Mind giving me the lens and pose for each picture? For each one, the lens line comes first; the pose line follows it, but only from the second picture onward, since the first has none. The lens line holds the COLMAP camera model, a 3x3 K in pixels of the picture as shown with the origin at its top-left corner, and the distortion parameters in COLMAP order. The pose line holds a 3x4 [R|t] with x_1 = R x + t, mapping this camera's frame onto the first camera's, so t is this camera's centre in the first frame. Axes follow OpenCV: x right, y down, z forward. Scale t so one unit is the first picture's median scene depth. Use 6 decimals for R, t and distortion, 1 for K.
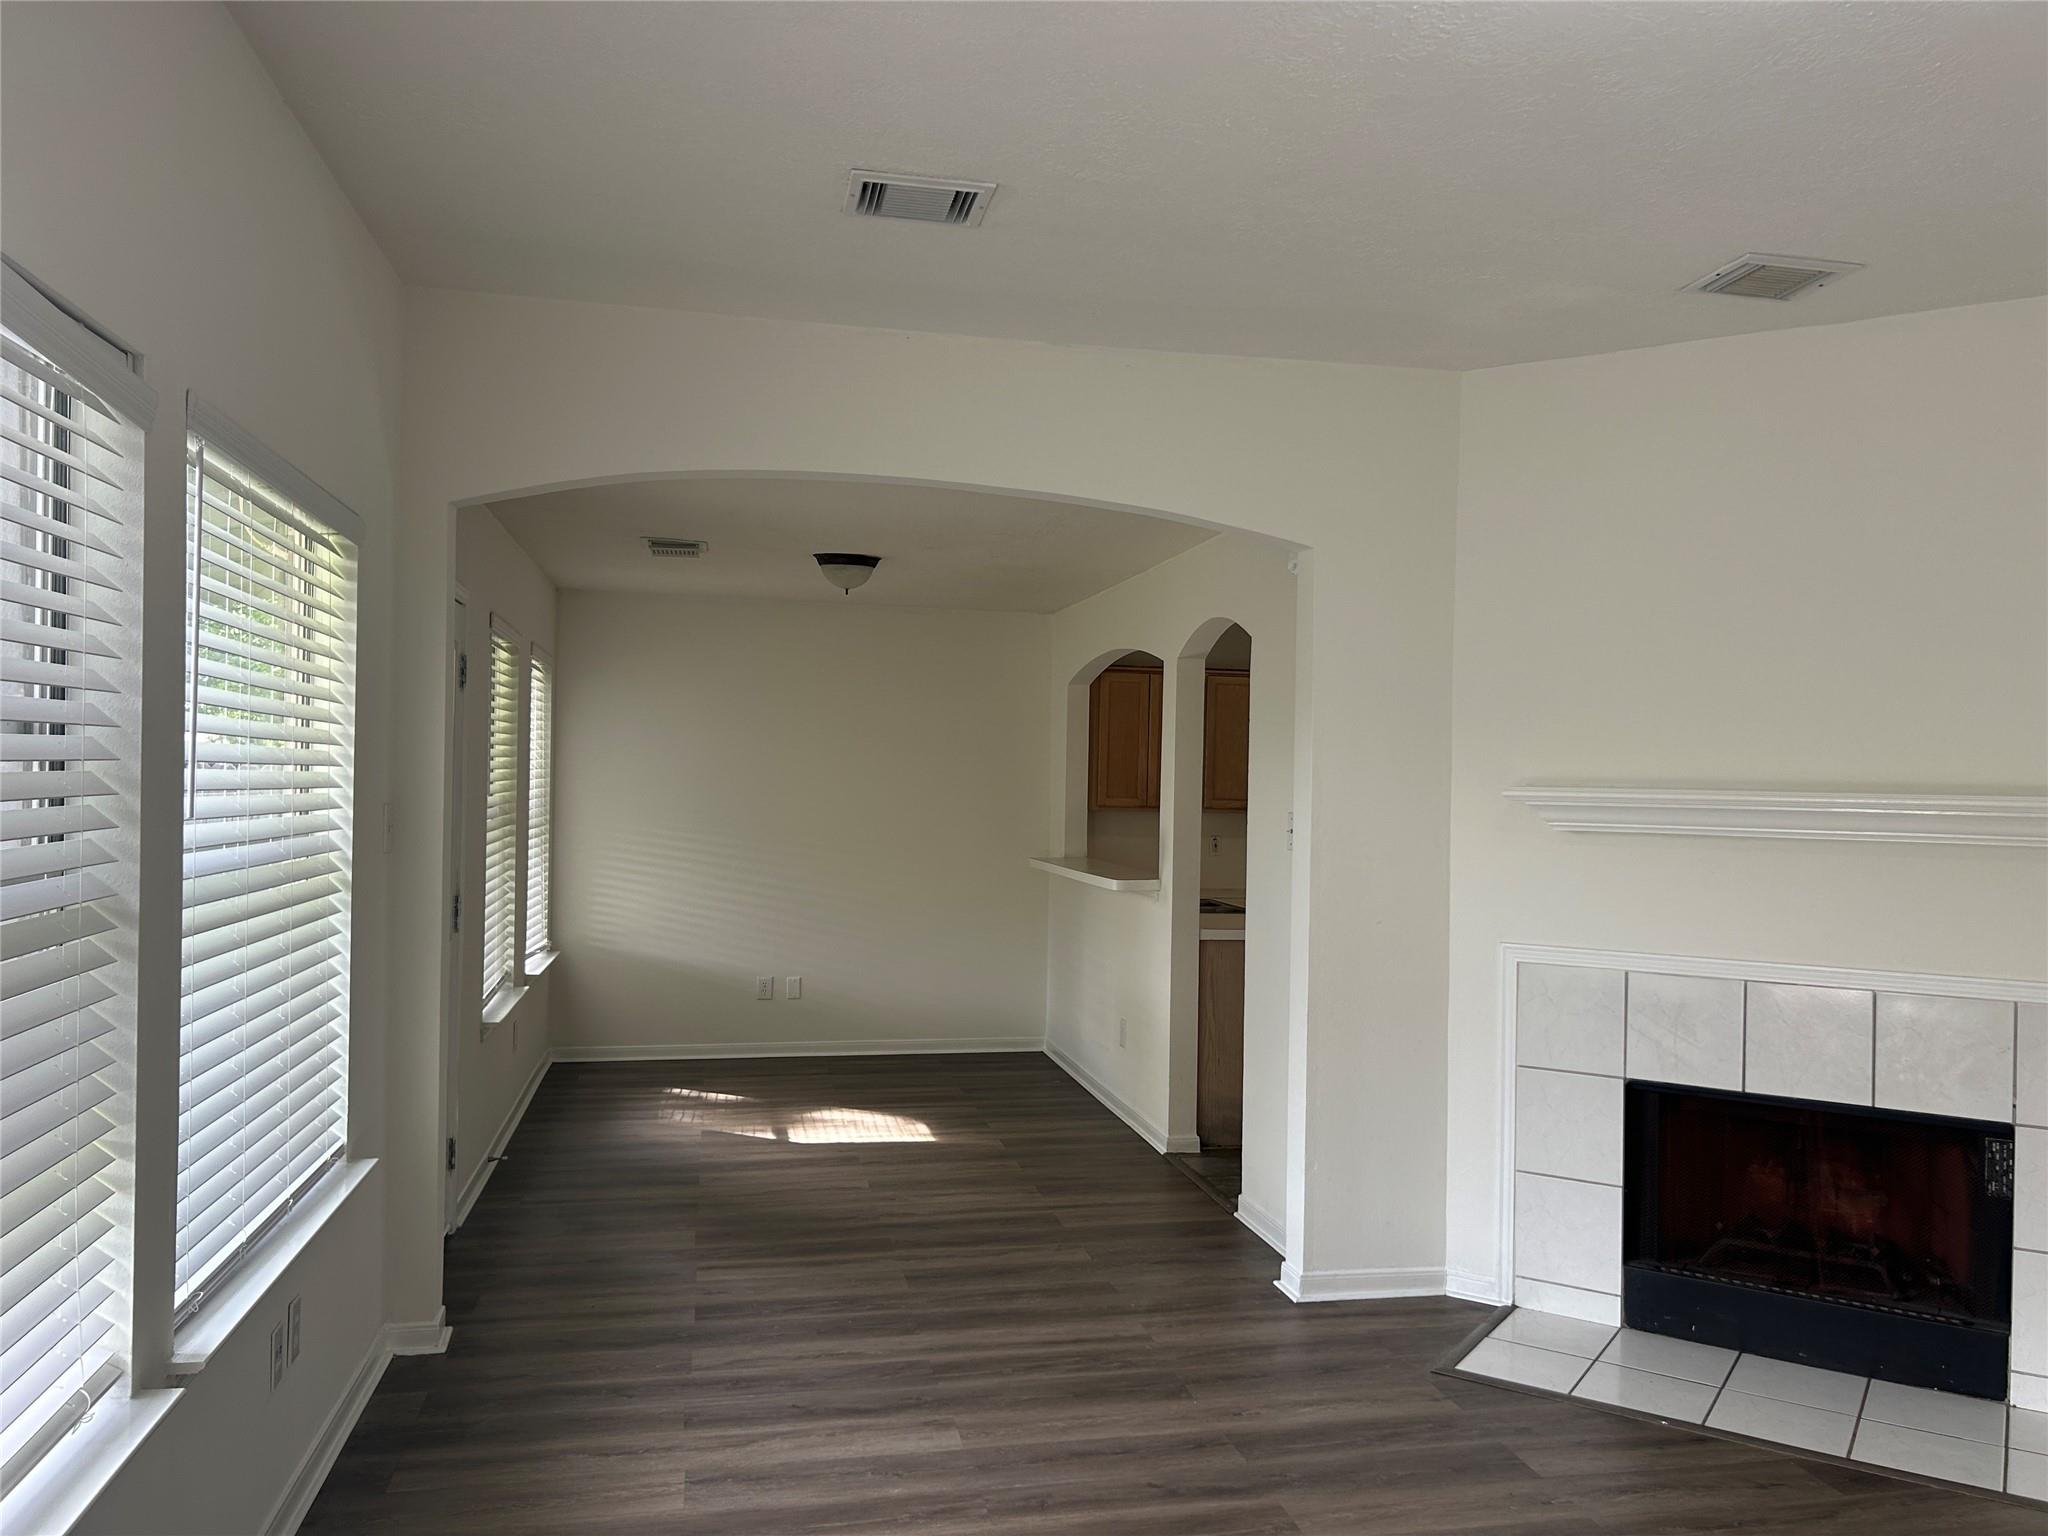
lens RADIAL K [[1542.9, 0, 1035.0], [0, 1542.9, 773.5], [0, 0, 1]] dist [0.053183, -0.056664]
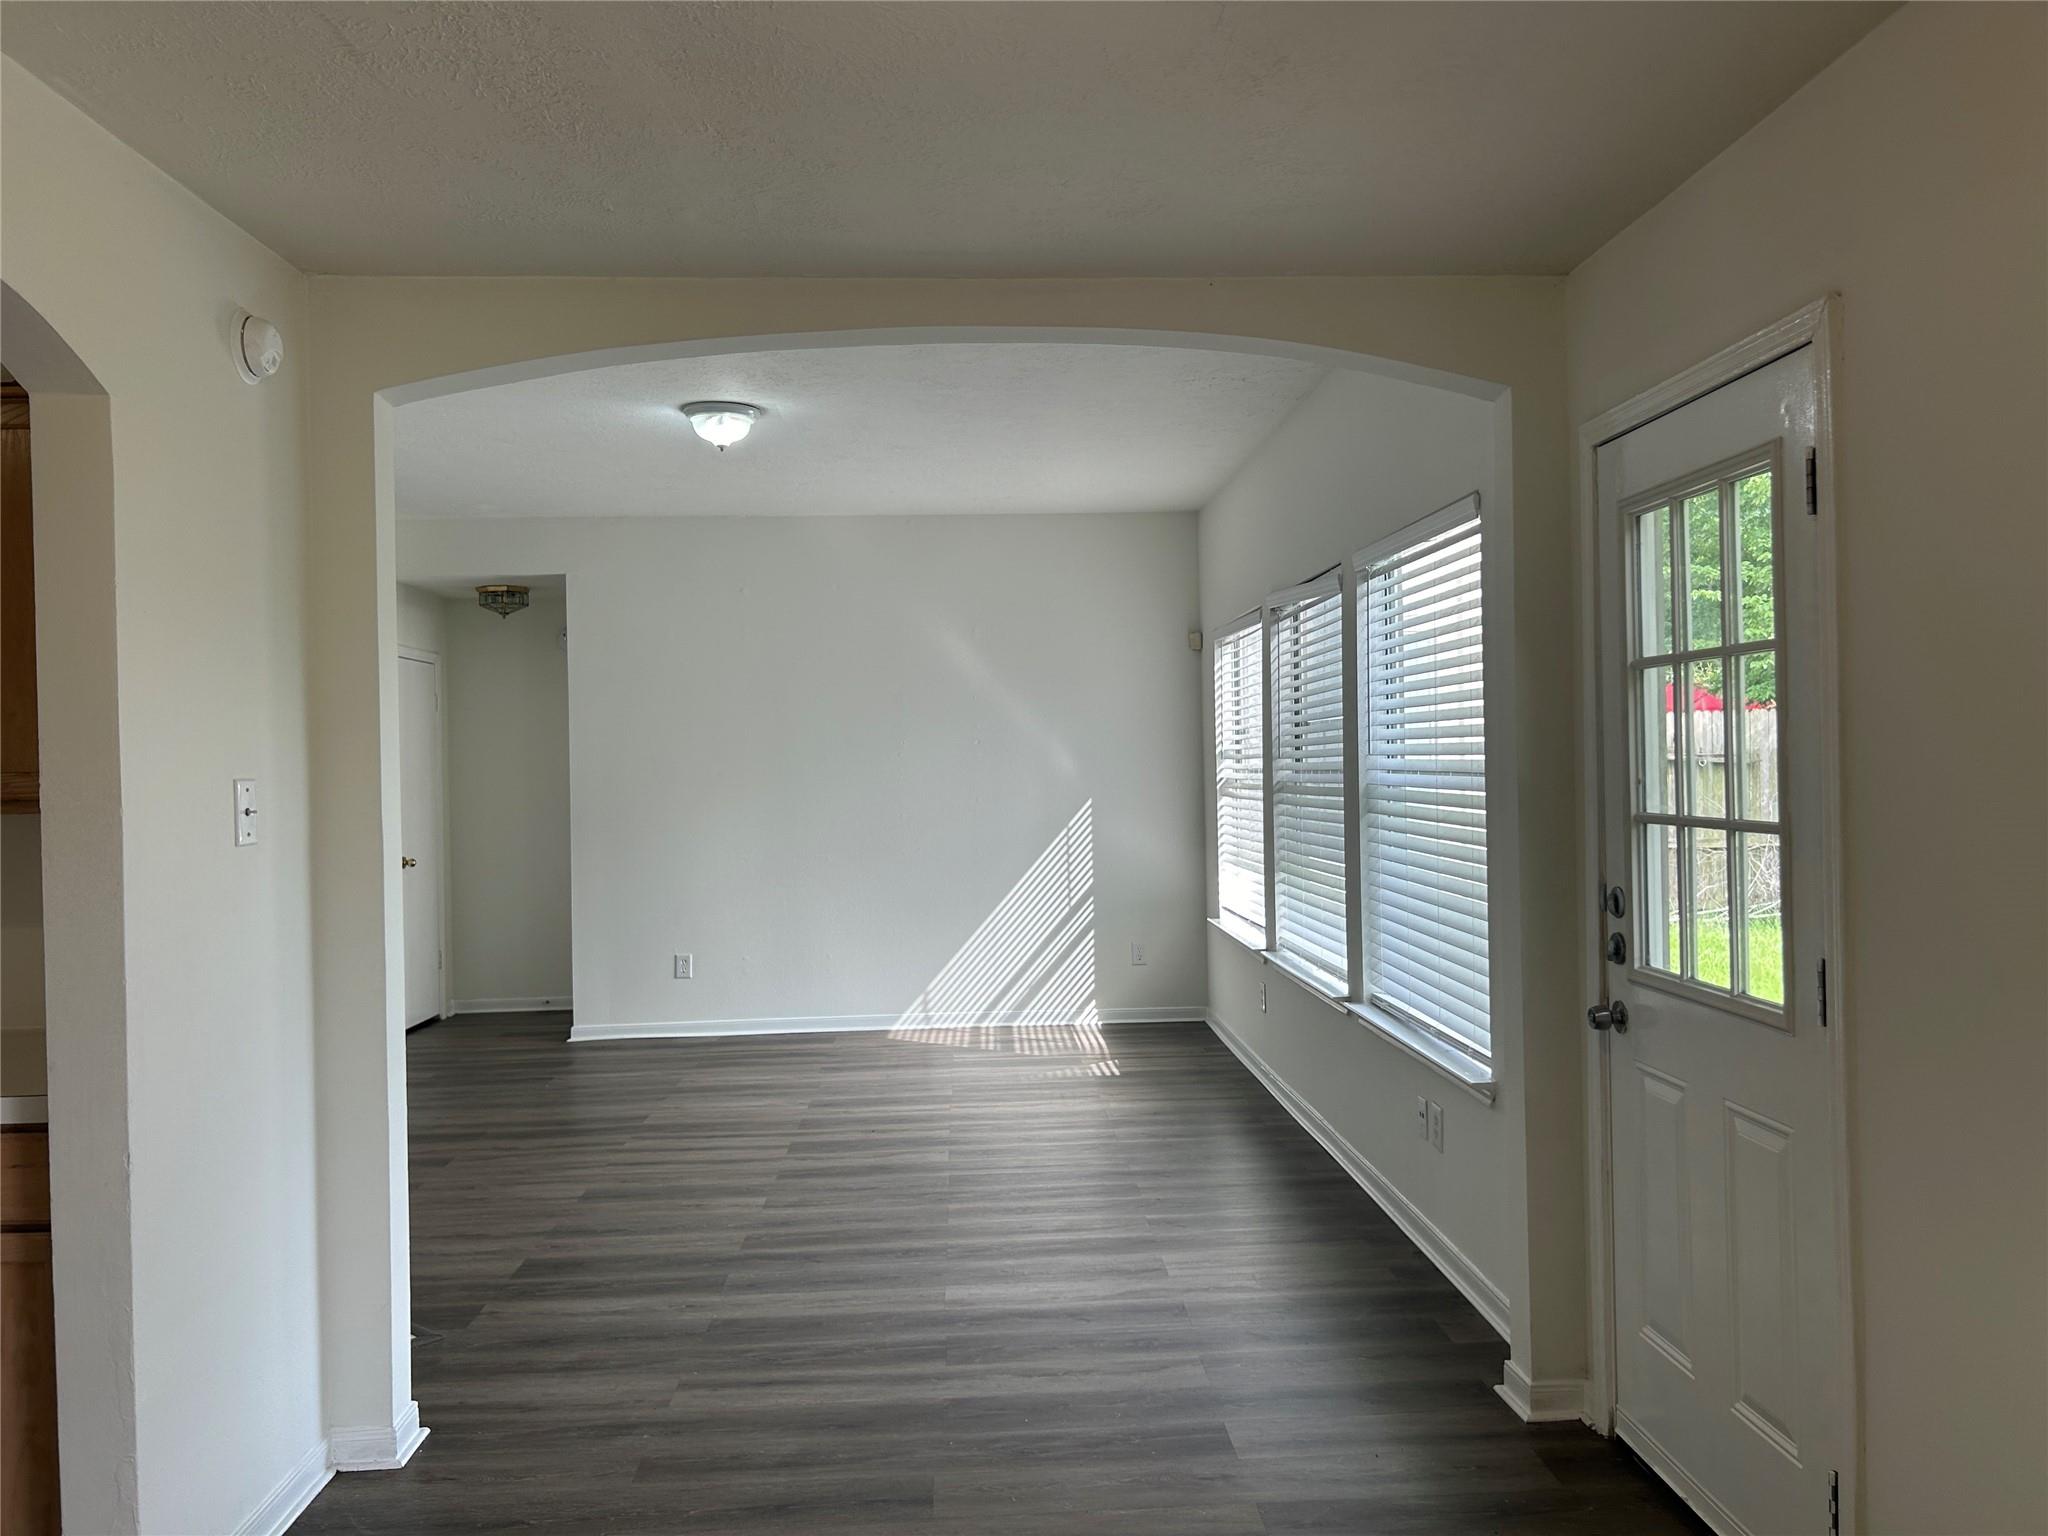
lens RADIAL K [[1542.9, 0, 1021.8], [0, 1542.9, 767.3], [0, 0, 1]] dist [0.053183, -0.056664]
pose [[-0.986318, 0.000115, 0.164851, -0.257286], [0.000762, 0.999992, 0.003860, 0.022689], [-0.164850, 0.003933, -0.986311, 1.852501]]
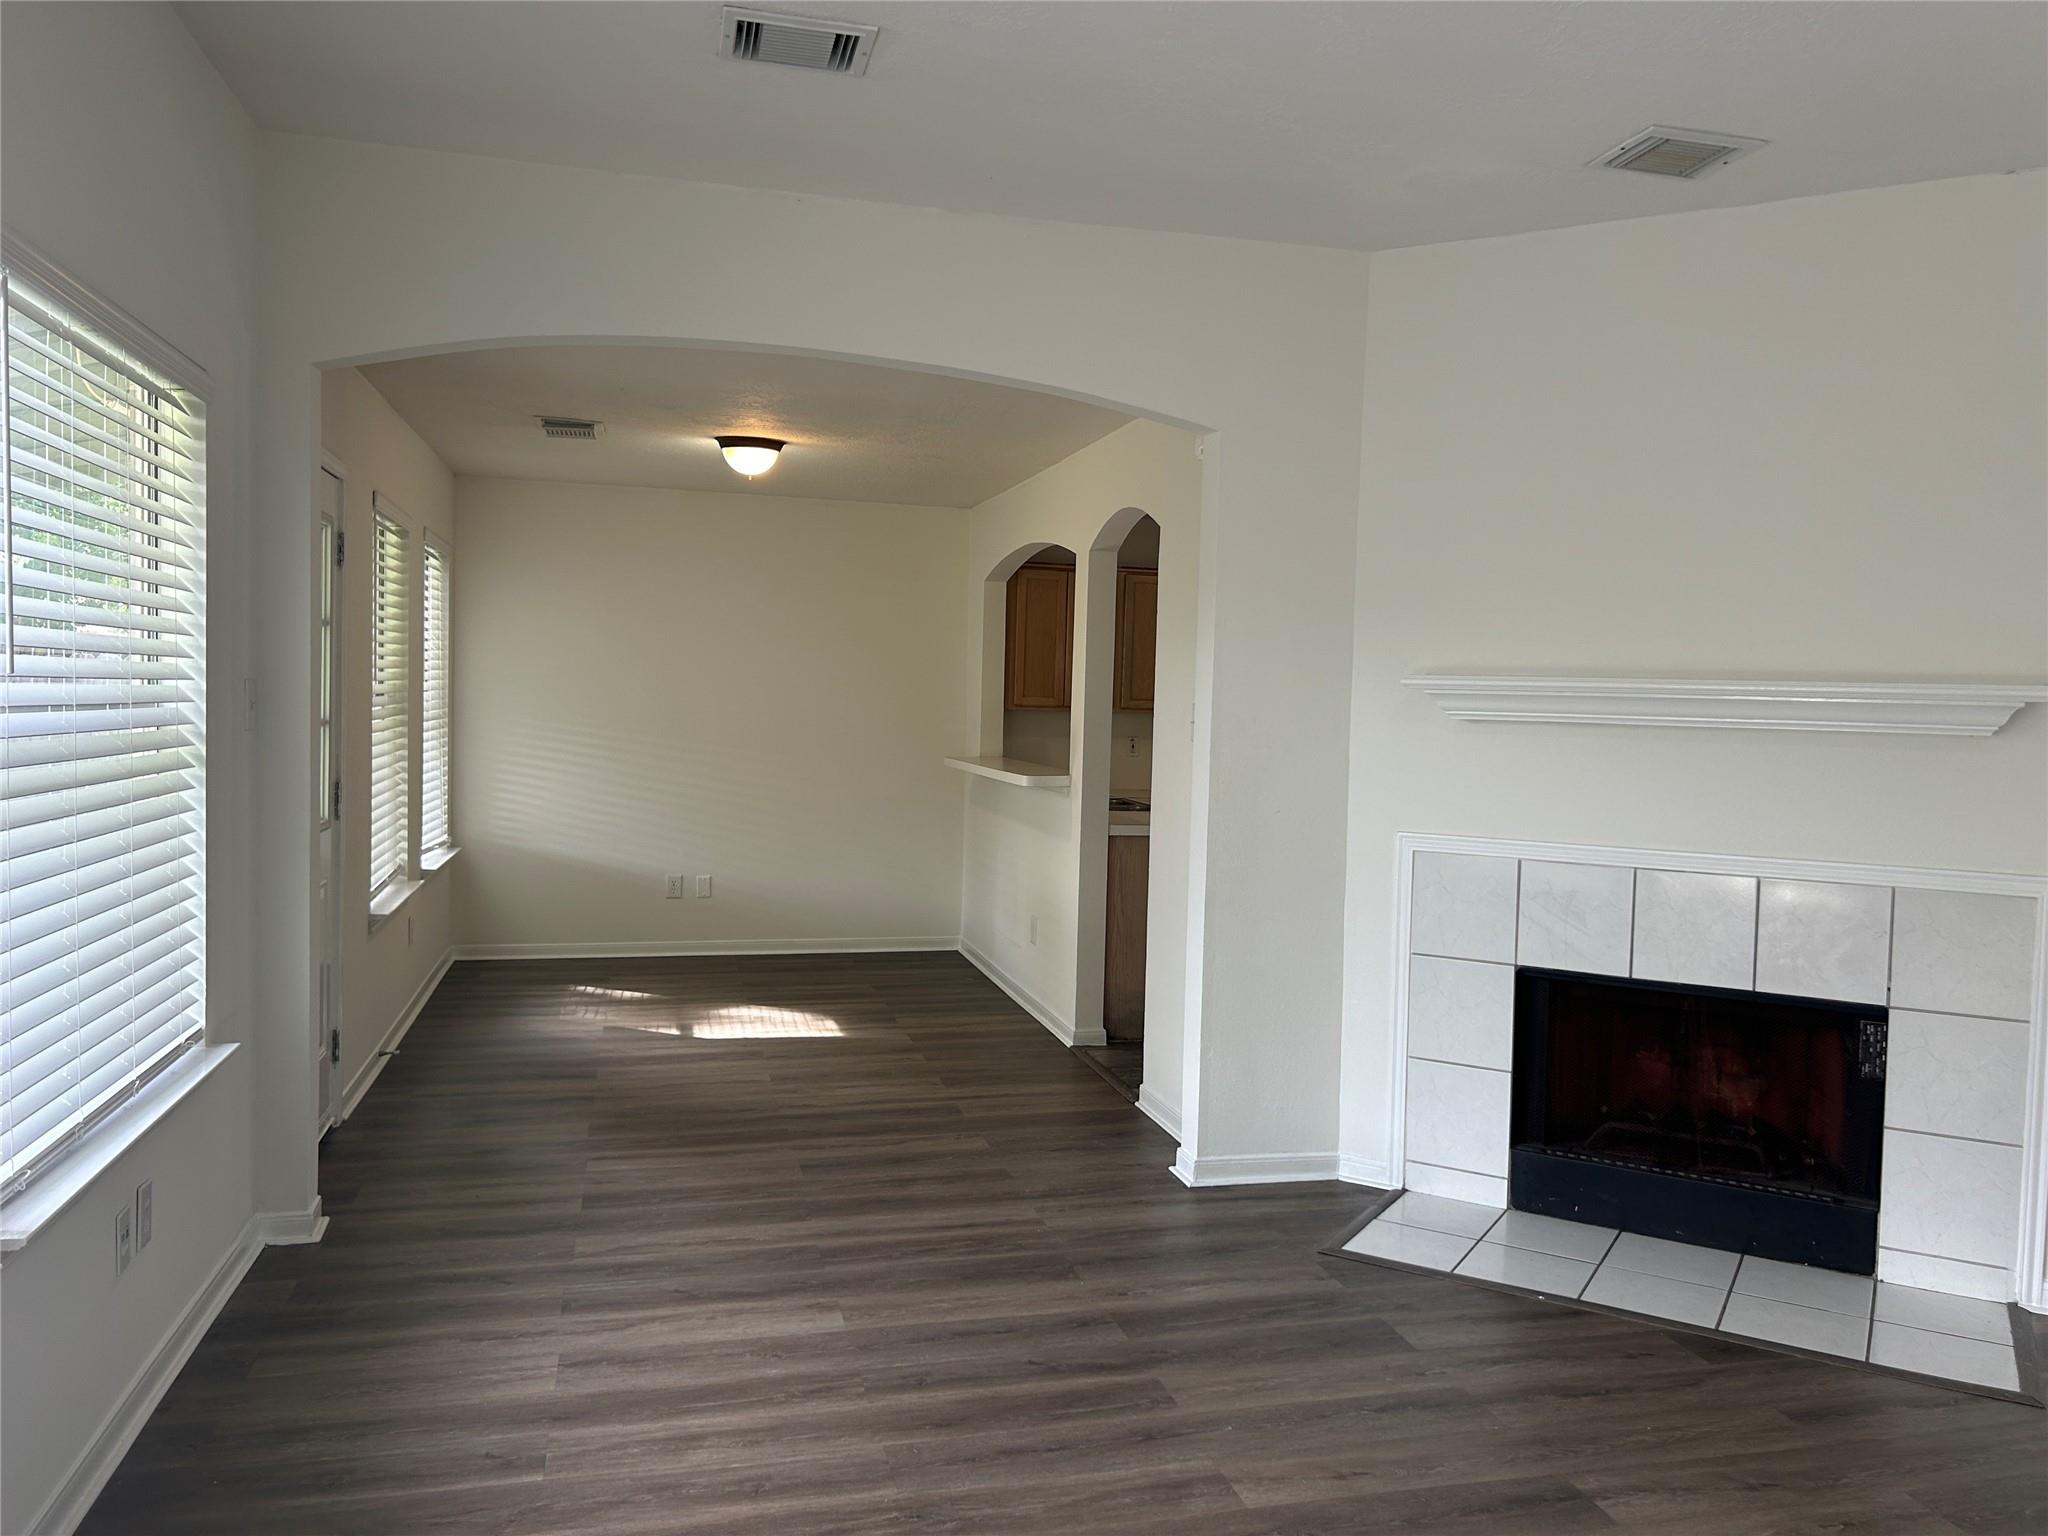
lens RADIAL K [[1542.9, 0, 1037.3], [0, 1542.9, 753.8], [0, 0, 1]] dist [0.053183, -0.056664]
pose [[0.999012, 0.005913, 0.044049, 0.025899], [-0.007865, 0.998989, 0.044269, 0.018158], [-0.043742, -0.044571, 0.998048, 0.016768]]
